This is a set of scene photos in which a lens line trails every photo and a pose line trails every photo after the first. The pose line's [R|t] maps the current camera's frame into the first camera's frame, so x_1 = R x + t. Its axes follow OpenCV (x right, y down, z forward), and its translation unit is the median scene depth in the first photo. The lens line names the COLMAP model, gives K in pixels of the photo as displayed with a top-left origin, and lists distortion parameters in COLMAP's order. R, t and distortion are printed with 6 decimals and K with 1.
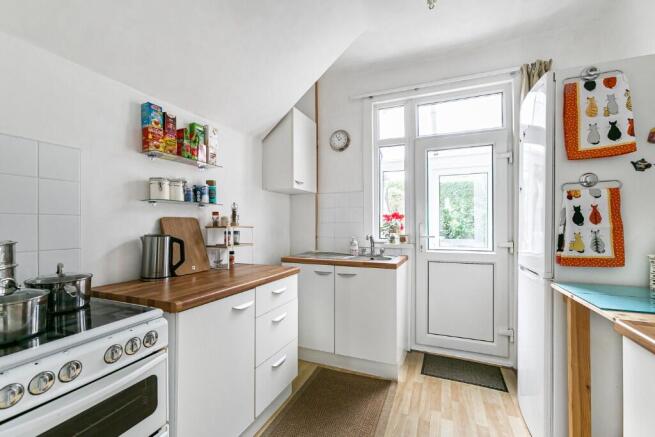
lens RADIAL K [[292.8, 0, 324.0], [0, 292.8, 222.6], [0, 0, 1]] dist [-0.019935, 0.018099]
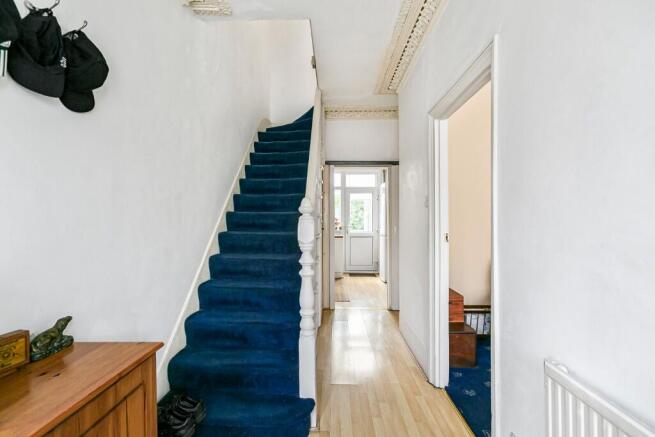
lens RADIAL K [[292.8, 0, 324.0], [0, 292.8, 222.6], [0, 0, 1]] dist [-0.019935, 0.018099]
pose [[0.934492, -0.003084, 0.355972, -1.085056], [0.000075, 0.999964, 0.008467, -0.016870], [-0.355985, -0.007886, 0.934458, -1.848826]]
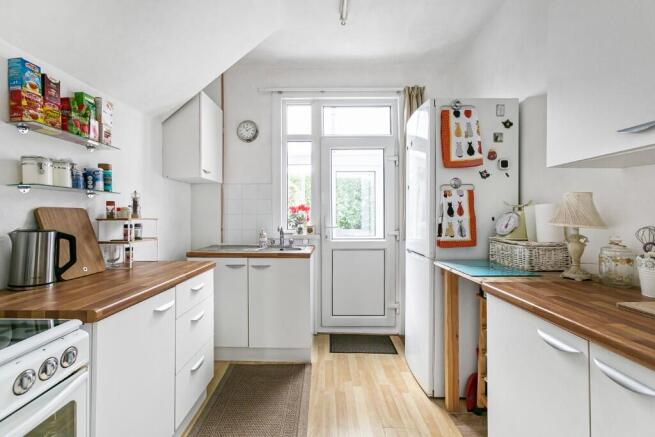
lens RADIAL K [[291.3, 0, 326.4], [0, 291.3, 213.3], [0, 0, 1]] dist [-0.002602, 0.000042]
pose [[0.925299, 0.002916, 0.379227, -0.114679], [-0.001789, 0.999993, -0.003324, -0.000604], [-0.379234, 0.002398, 0.925298, -0.012893]]
